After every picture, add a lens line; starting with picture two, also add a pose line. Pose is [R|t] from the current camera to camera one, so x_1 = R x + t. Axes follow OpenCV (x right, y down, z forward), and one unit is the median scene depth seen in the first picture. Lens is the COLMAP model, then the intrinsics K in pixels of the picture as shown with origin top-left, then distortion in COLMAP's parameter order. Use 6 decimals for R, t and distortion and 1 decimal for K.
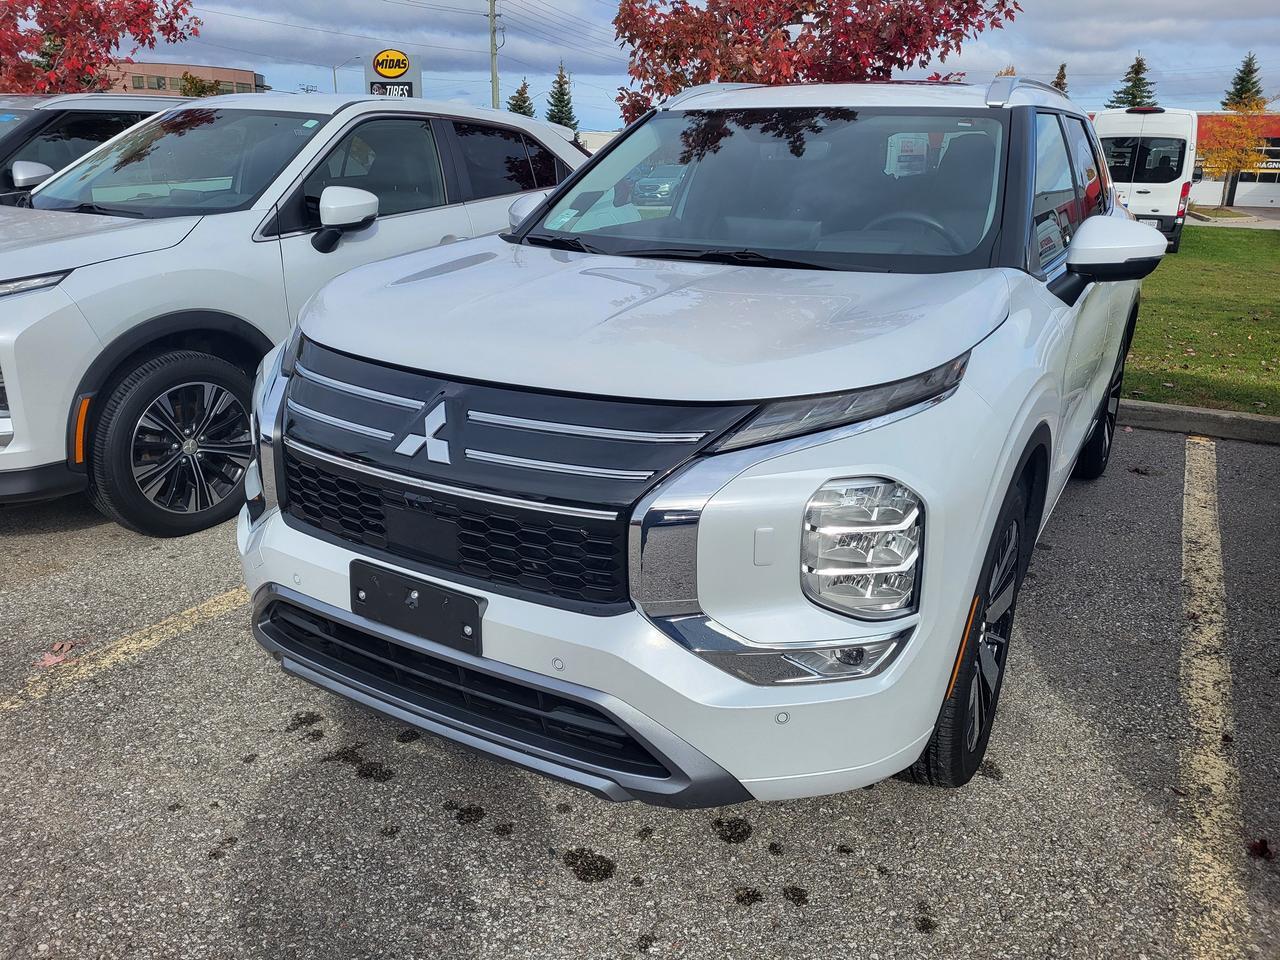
lens RADIAL K [[976.0, 0, 643.2], [0, 976.0, 461.5], [0, 0, 1]] dist [0.045430, -0.042821]
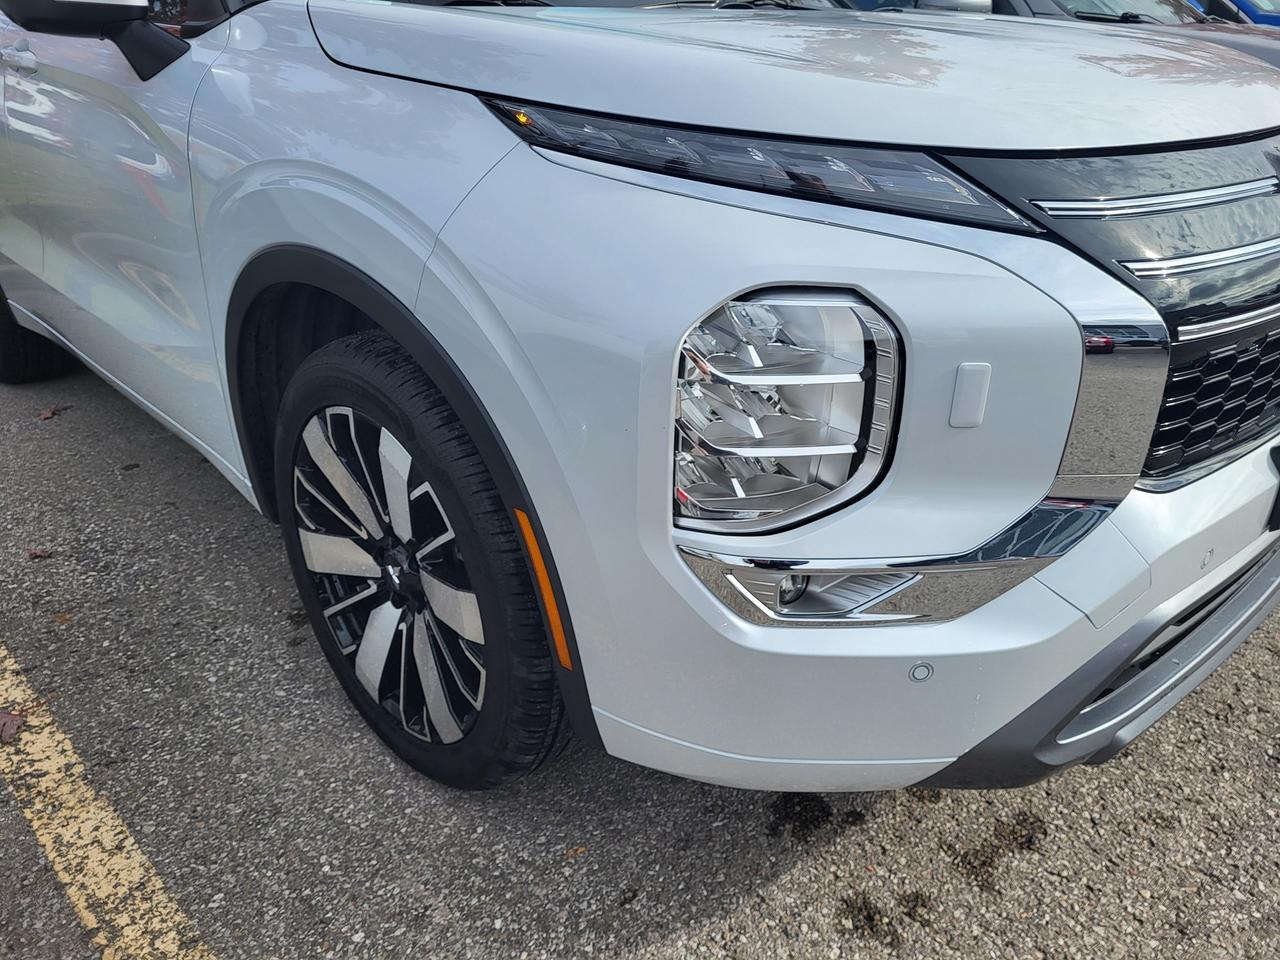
lens RADIAL K [[983.6, 0, 640.0], [0, 983.6, 480.0], [0, 0, 1]] dist [0.042757, -0.048372]
pose [[0.283415, -0.420785, 0.861752, -0.779999], [0.296548, 0.893009, 0.338518, -0.178706], [-0.911995, 0.159610, 0.377876, 0.911218]]
